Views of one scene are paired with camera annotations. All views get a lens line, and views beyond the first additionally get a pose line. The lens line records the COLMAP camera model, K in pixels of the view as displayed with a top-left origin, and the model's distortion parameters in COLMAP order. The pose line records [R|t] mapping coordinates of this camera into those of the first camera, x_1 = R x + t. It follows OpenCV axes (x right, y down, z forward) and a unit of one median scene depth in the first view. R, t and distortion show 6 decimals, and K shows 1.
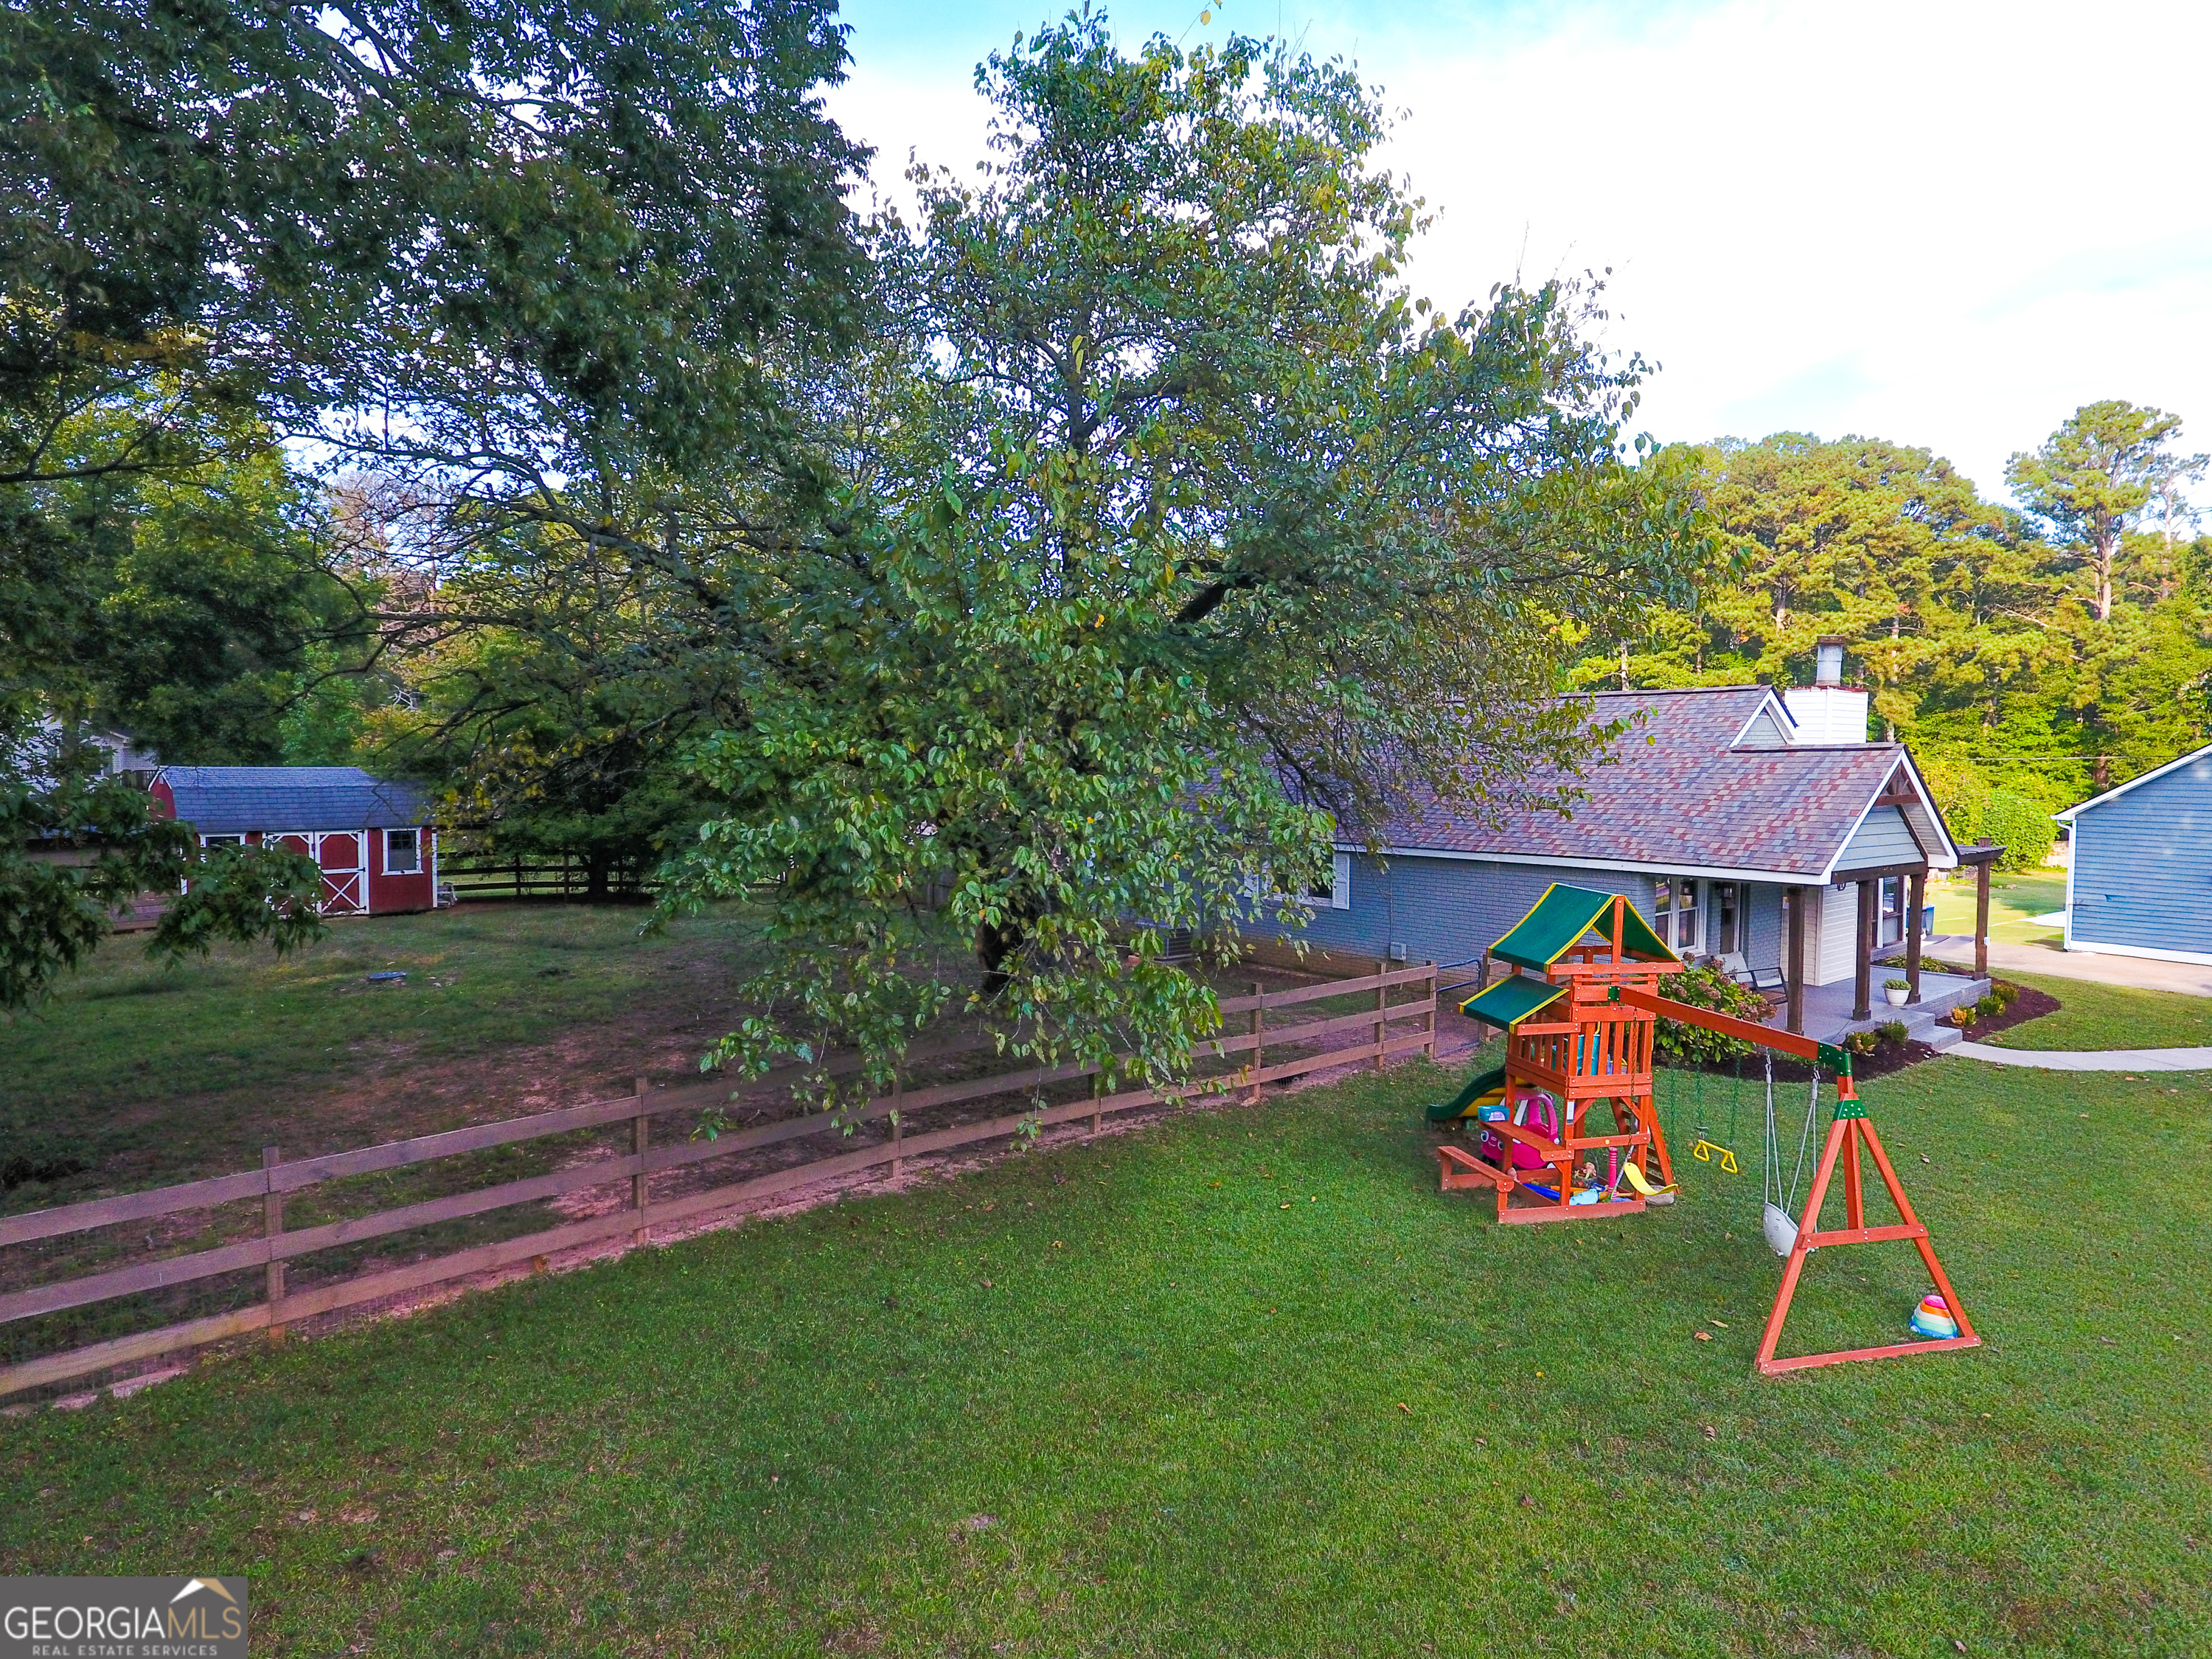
lens RADIAL K [[1299.8, 0, 1099.8], [0, 1299.8, 820.8], [0, 0, 1]] dist [-0.007044, 0.002324]
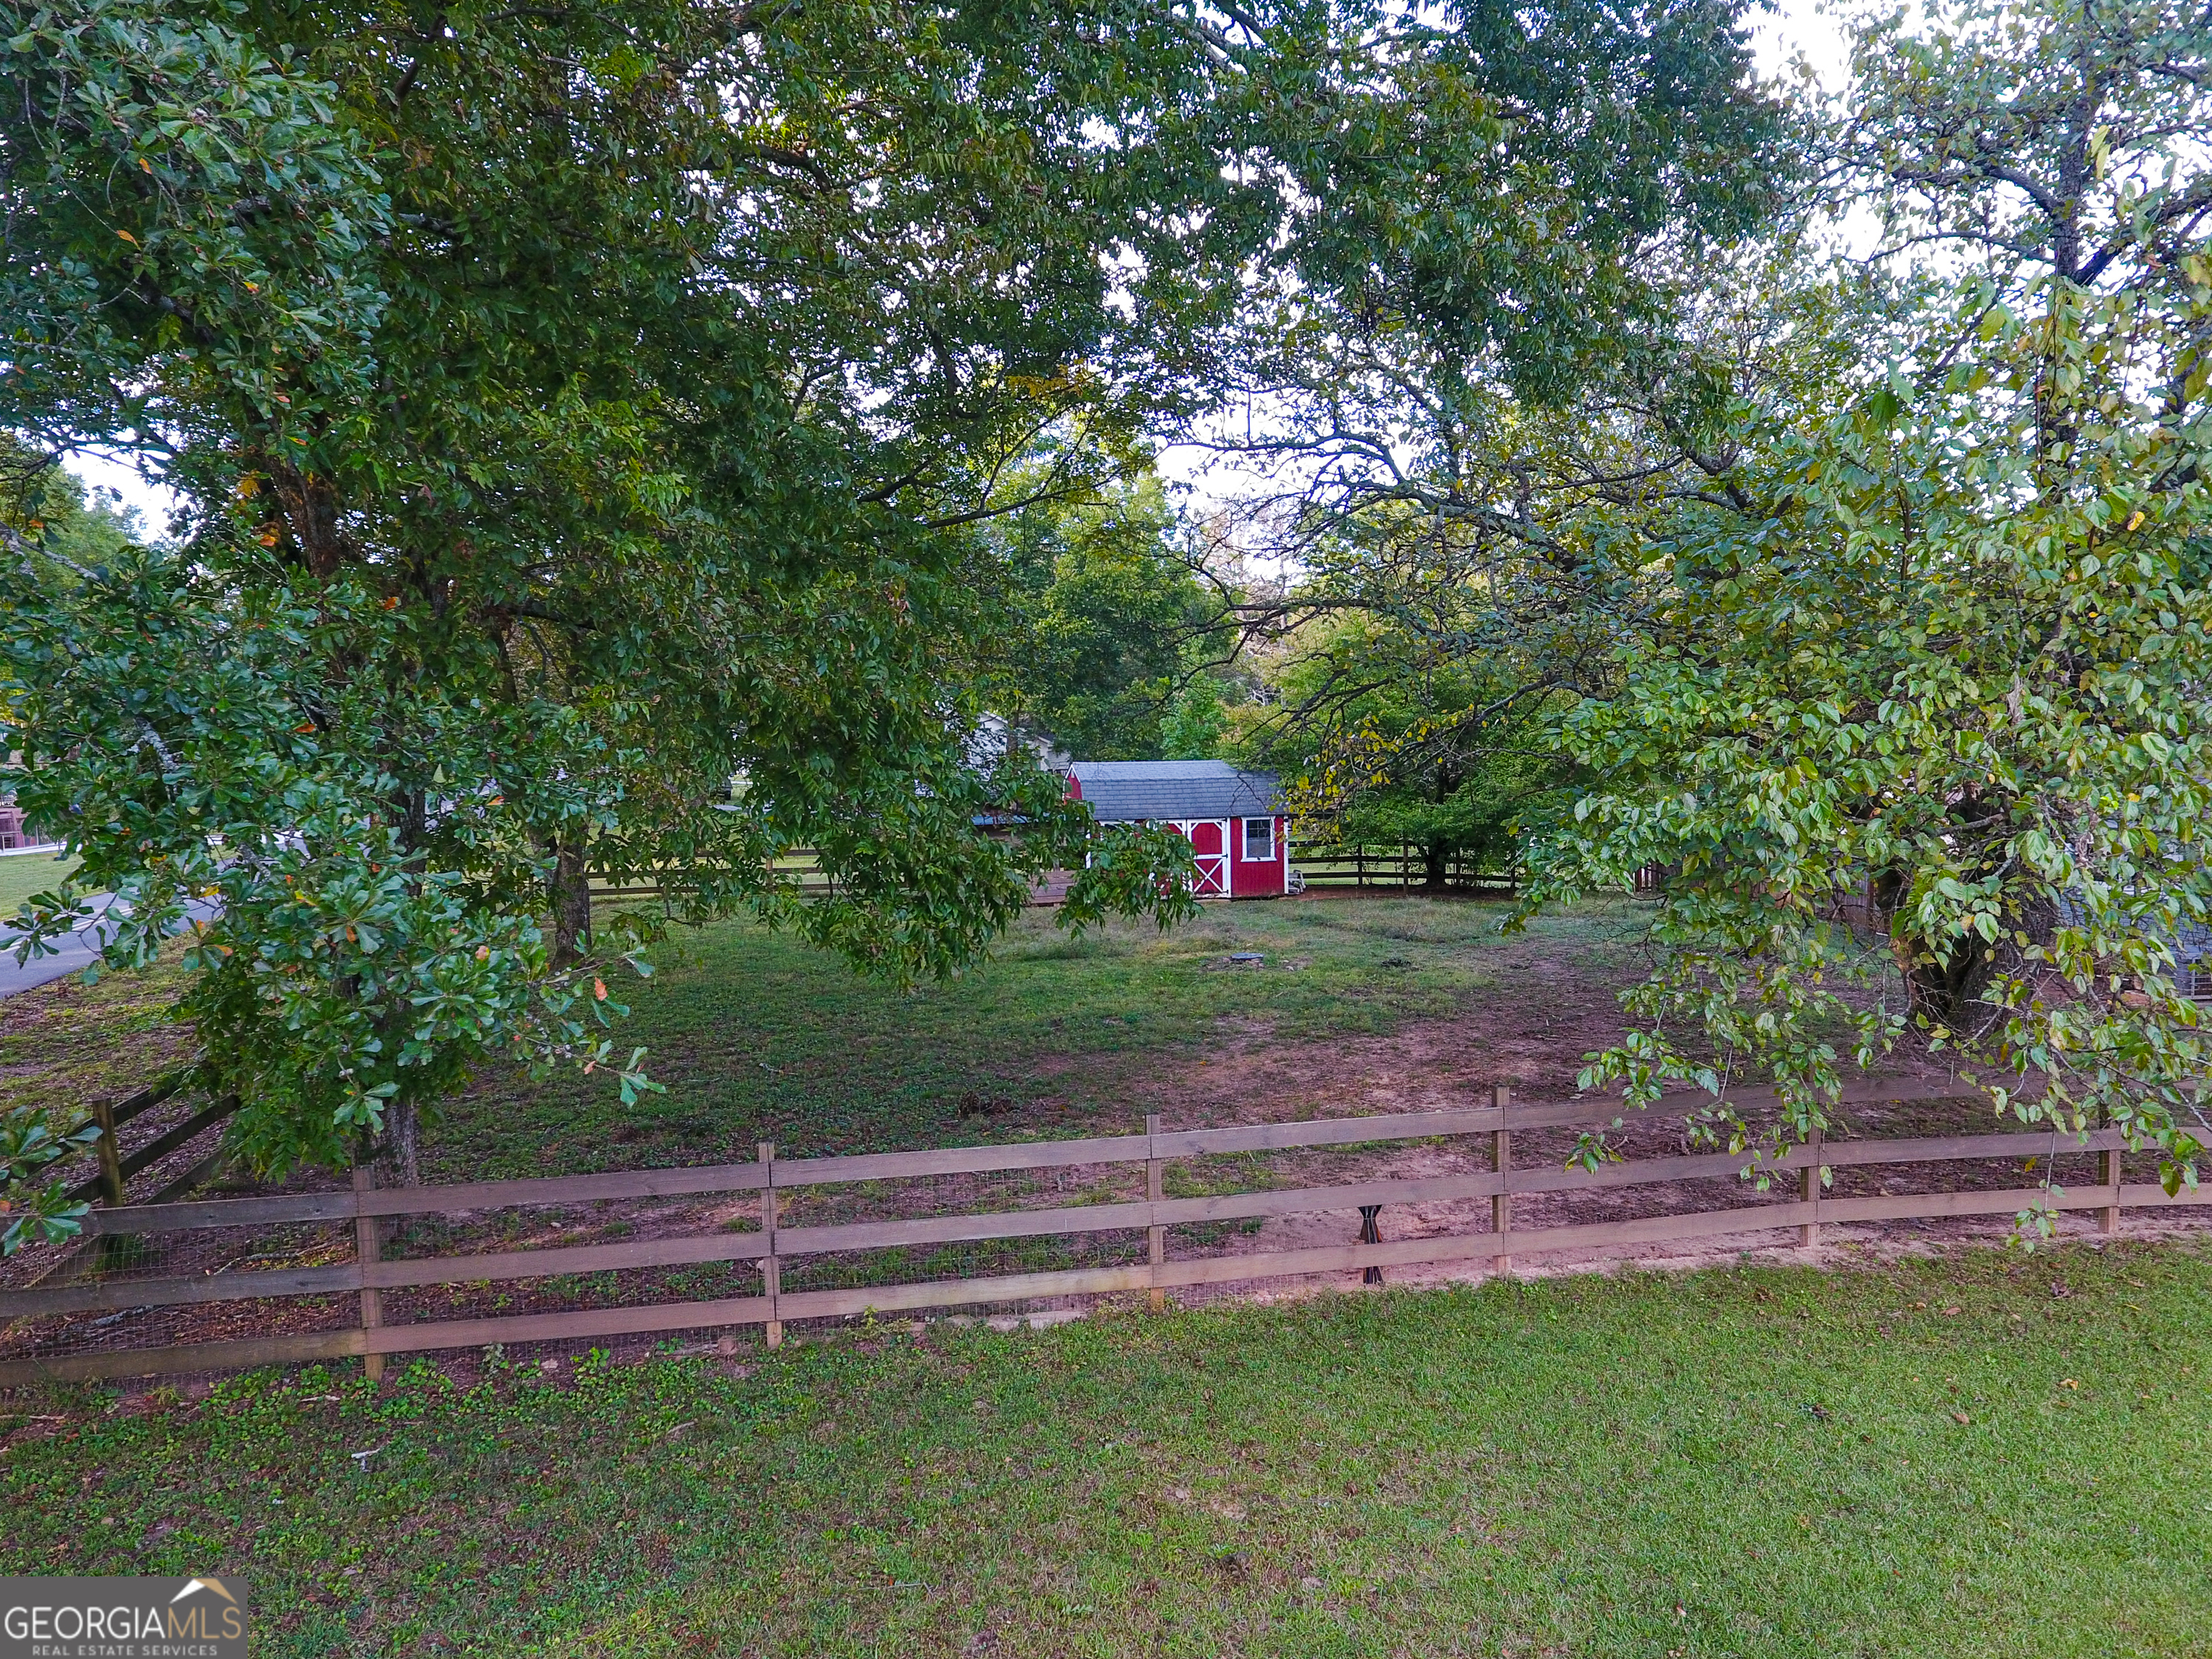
lens RADIAL K [[1294.0, 0, 1102.4], [0, 1294.0, 819.5], [0, 0, 1]] dist [0.001671, -0.003863]
pose [[0.820962, 0.001513, -0.570981, -0.064568], [-0.002090, 0.999998, -0.000356, 0.012671], [0.570979, 0.001486, 0.820963, 0.099772]]
